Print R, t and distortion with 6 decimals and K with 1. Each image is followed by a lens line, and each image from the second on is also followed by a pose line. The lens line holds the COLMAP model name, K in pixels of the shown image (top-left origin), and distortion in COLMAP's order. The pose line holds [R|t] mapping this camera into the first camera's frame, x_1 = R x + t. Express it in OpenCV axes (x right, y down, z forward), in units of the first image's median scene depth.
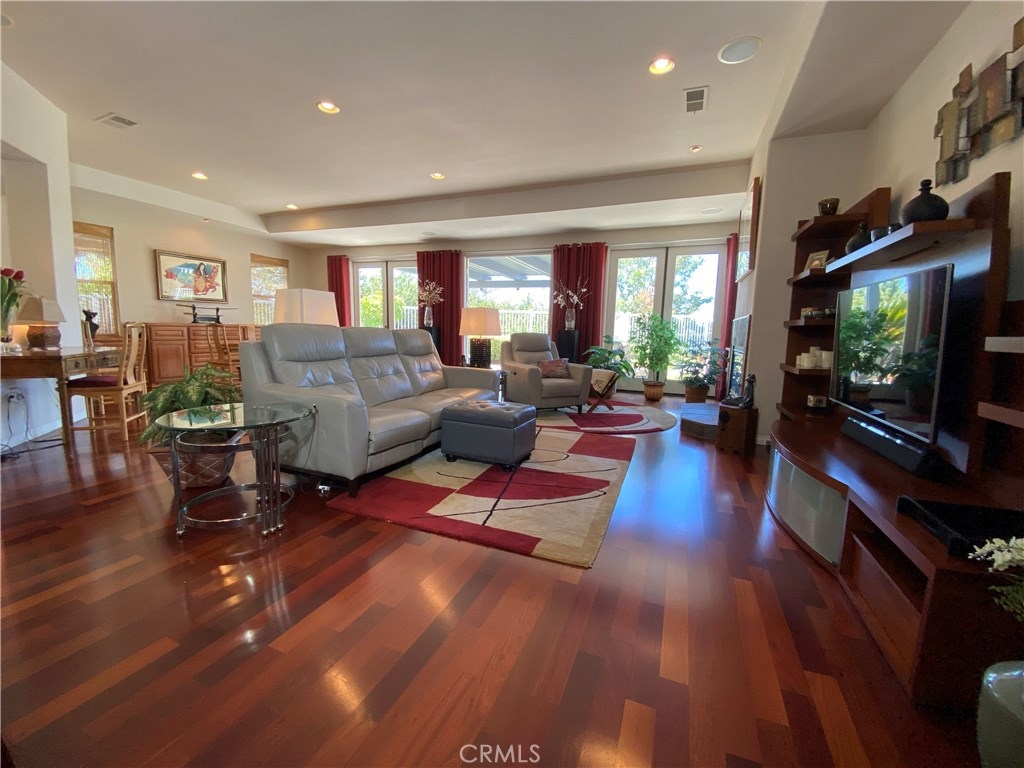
lens RADIAL K [[413.5, 0, 514.2], [0, 413.5, 385.8], [0, 0, 1]] dist [0.026305, -0.024726]
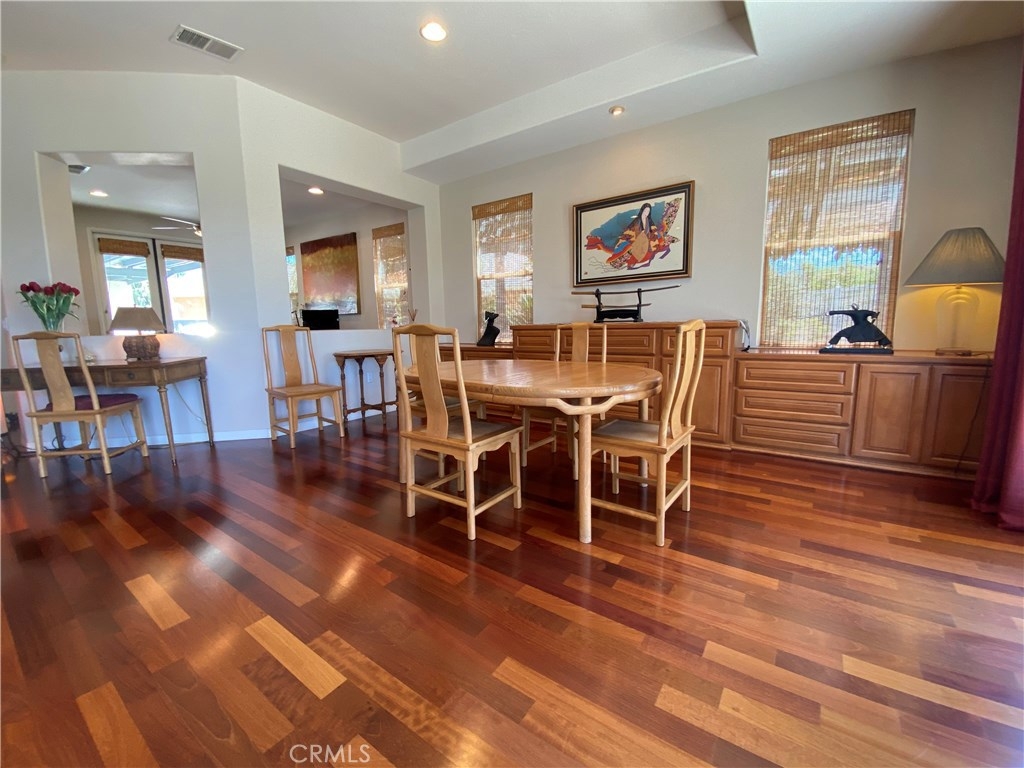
lens RADIAL K [[419.0, 0, 510.6], [0, 419.0, 387.3], [0, 0, 1]] dist [0.008045, -0.015621]
pose [[-0.232270, 0.123624, -0.964763, -0.253724], [-0.115723, 0.981332, 0.153608, -0.185785], [0.965743, 0.147324, -0.213628, 1.377447]]
